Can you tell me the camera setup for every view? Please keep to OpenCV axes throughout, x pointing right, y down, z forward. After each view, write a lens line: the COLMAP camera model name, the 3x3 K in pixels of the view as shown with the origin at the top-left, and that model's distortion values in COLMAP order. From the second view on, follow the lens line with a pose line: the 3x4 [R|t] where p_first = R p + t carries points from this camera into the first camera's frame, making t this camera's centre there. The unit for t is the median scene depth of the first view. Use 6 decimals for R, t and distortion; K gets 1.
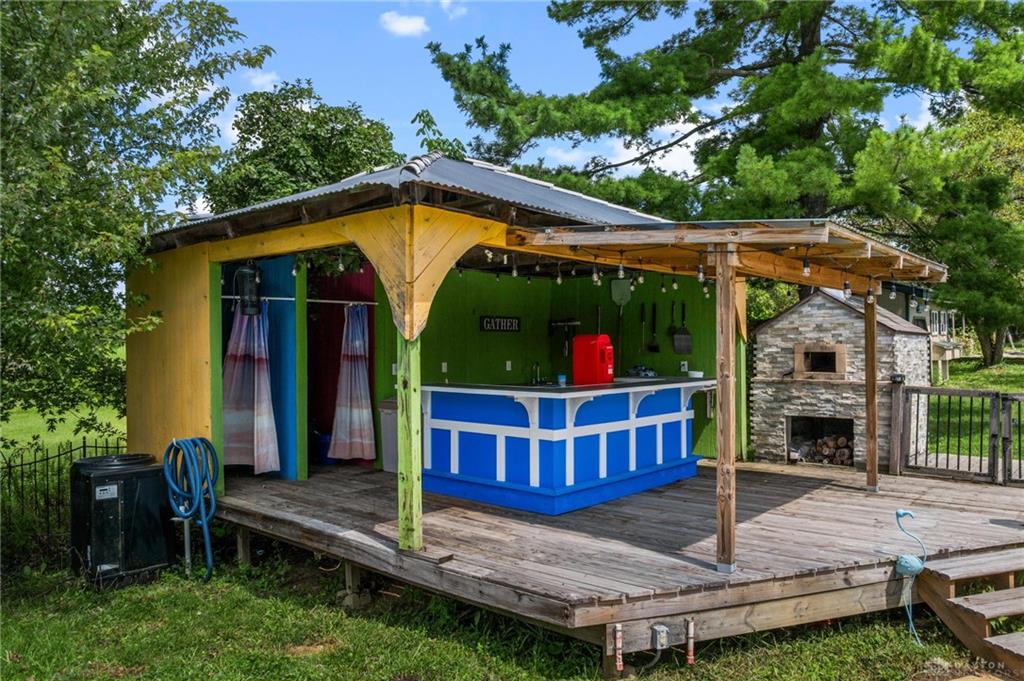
lens RADIAL K [[750.0, 0, 520.8], [0, 750.0, 342.4], [0, 0, 1]] dist [-0.008504, 0.005332]
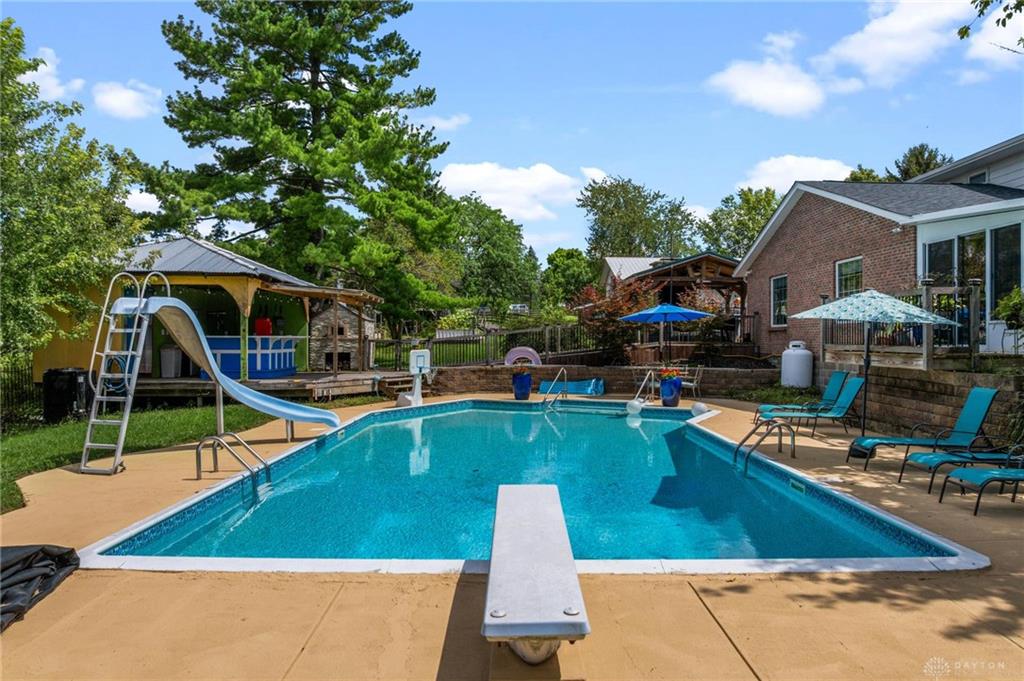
lens RADIAL K [[750.0, 0, 515.5], [0, 750.0, 339.9], [0, 0, 1]] dist [-0.008504, 0.005332]
pose [[0.752540, 0.006970, 0.658509, -1.045434], [-0.011758, 0.999927, 0.002854, 0.053318], [-0.658441, -0.009890, 0.752567, -1.667599]]
